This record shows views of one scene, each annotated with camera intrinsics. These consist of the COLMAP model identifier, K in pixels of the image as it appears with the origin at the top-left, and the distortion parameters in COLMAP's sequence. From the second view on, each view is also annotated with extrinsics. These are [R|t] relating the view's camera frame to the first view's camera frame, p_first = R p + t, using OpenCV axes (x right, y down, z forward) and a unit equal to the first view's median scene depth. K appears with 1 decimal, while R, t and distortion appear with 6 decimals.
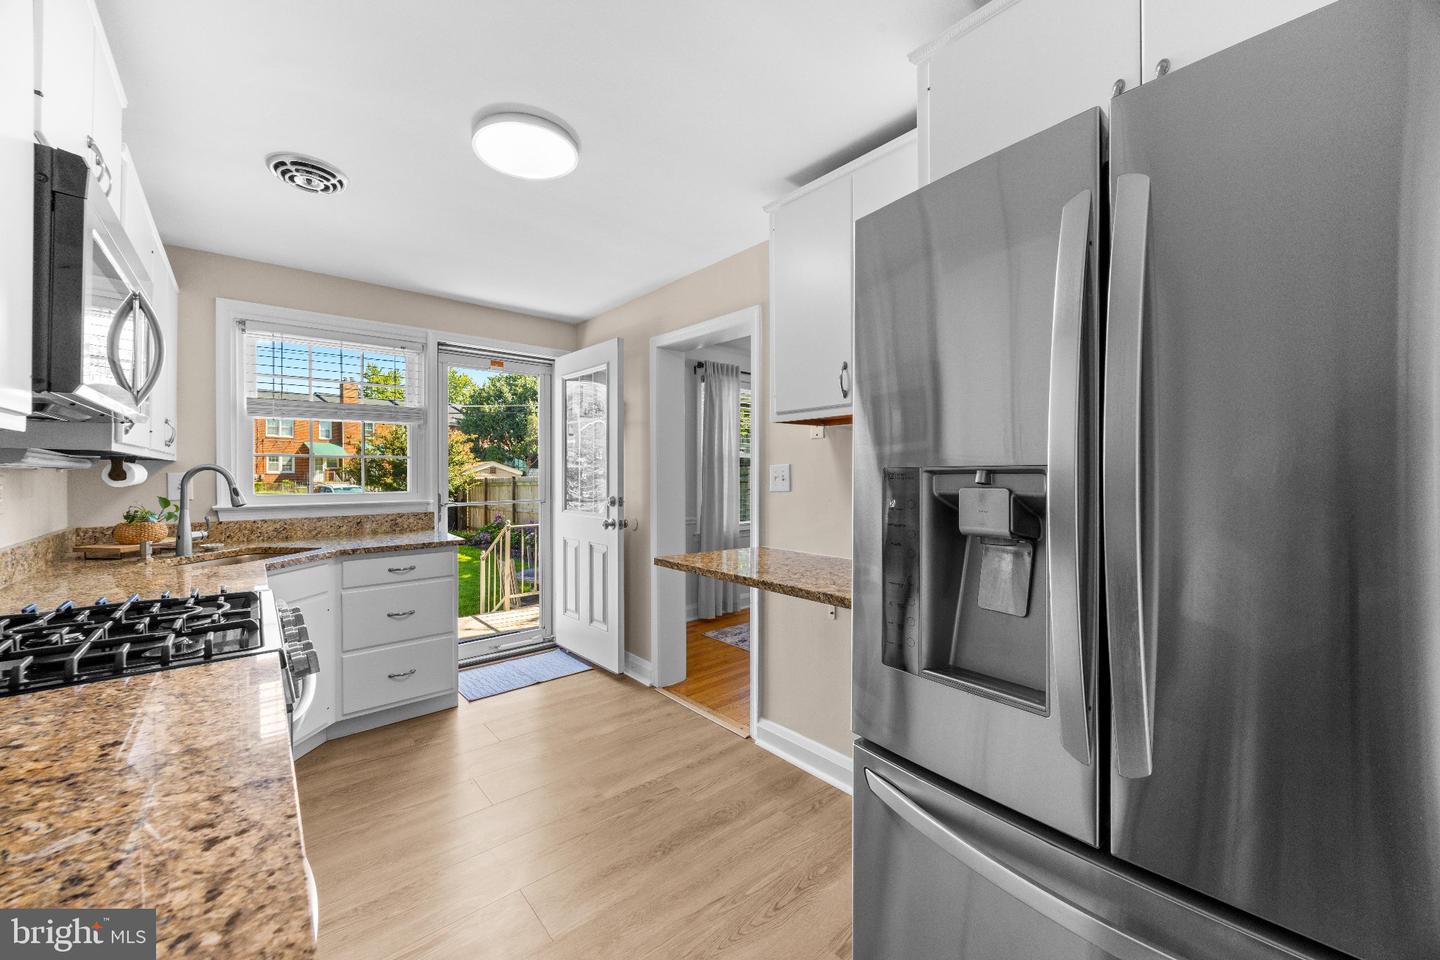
lens RADIAL K [[542.1, 0, 723.7], [0, 542.1, 470.6], [0, 0, 1]] dist [-0.001943, 0.000103]
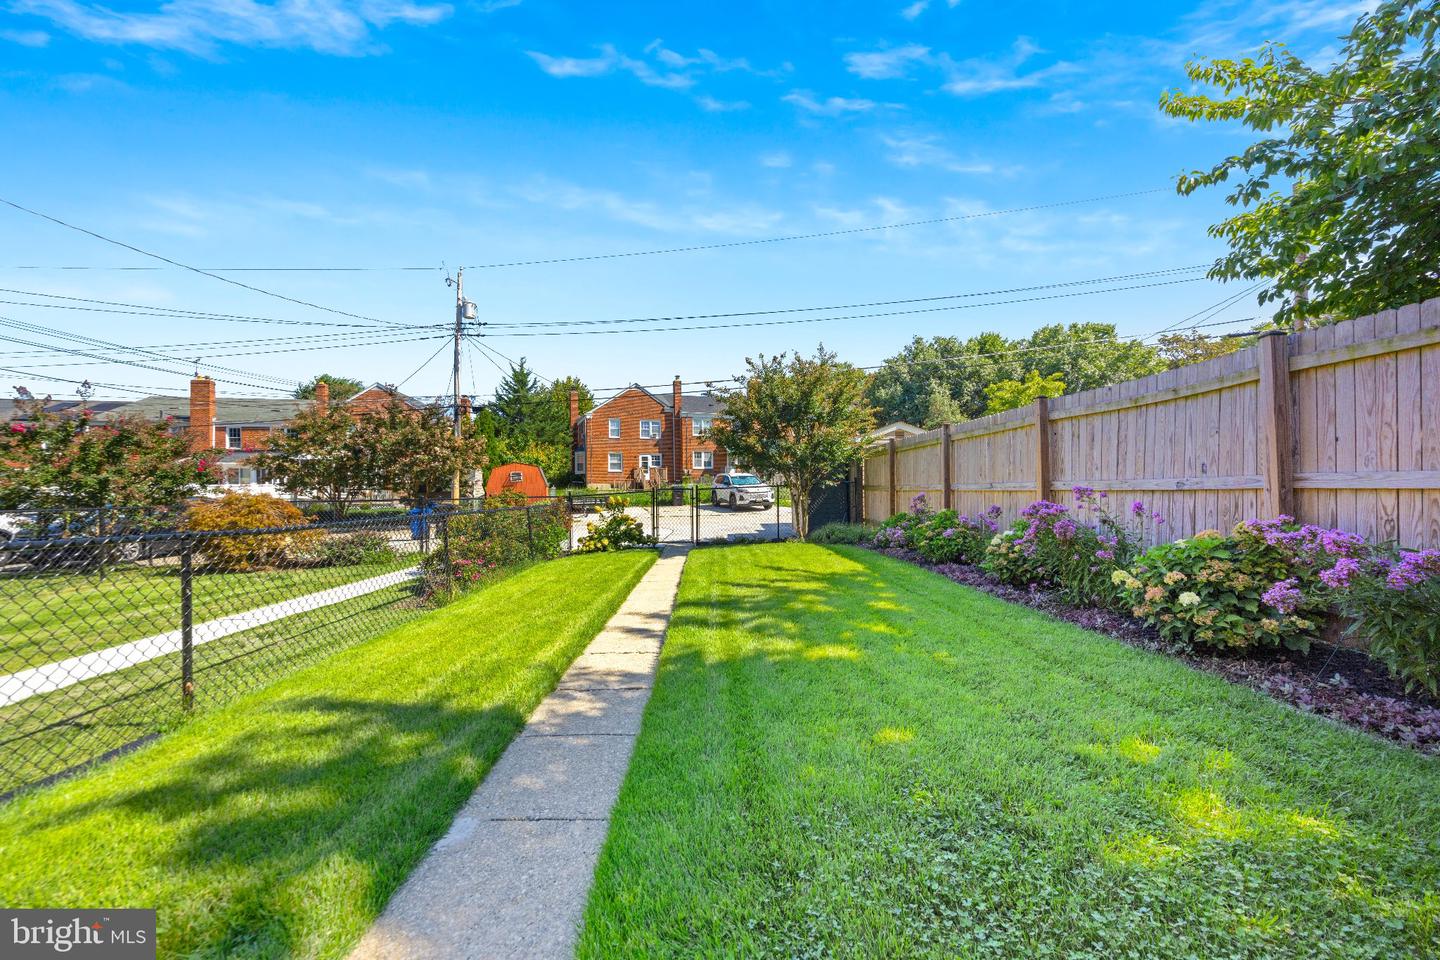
lens RADIAL K [[542.1, 0, 721.3], [0, 542.1, 480.6], [0, 0, 1]] dist [-0.001943, 0.000103]
pose [[0.767975, 0.000350, -0.640480, -1.202557], [0.002588, 0.999990, 0.003650, 0.345564], [0.640474, -0.004461, 0.767967, 2.508545]]
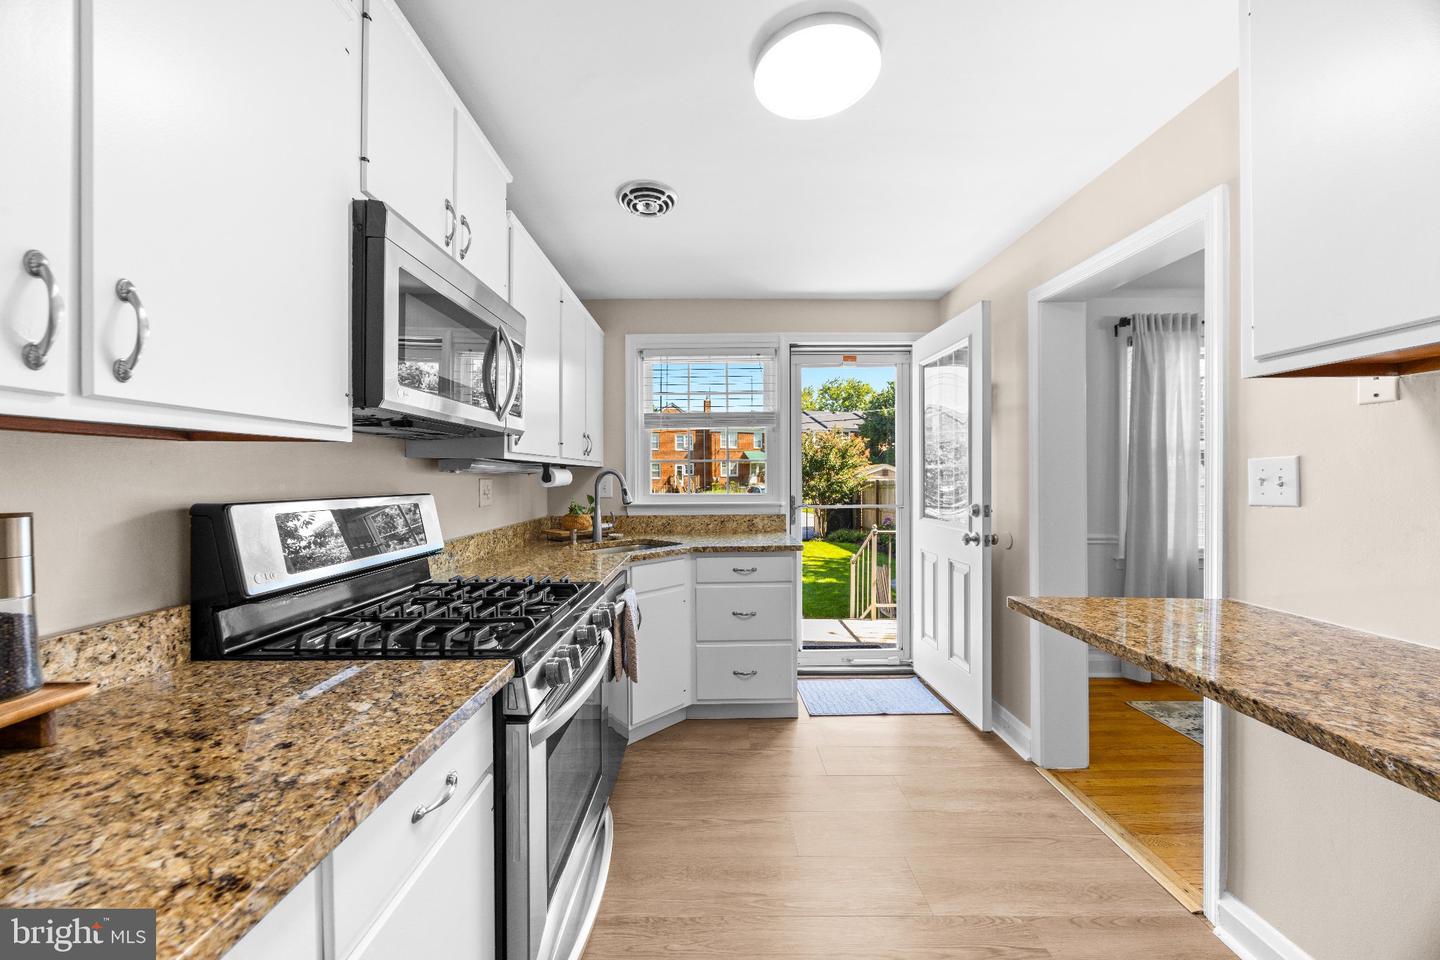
lens RADIAL K [[542.1, 0, 718.6], [0, 542.1, 478.5], [0, 0, 1]] dist [-0.001943, 0.000103]
pose [[0.754766, -0.001330, -0.655993, 0.036758], [0.008298, 0.999937, 0.007520, 0.002092], [0.655942, -0.011119, 0.754730, 0.200357]]
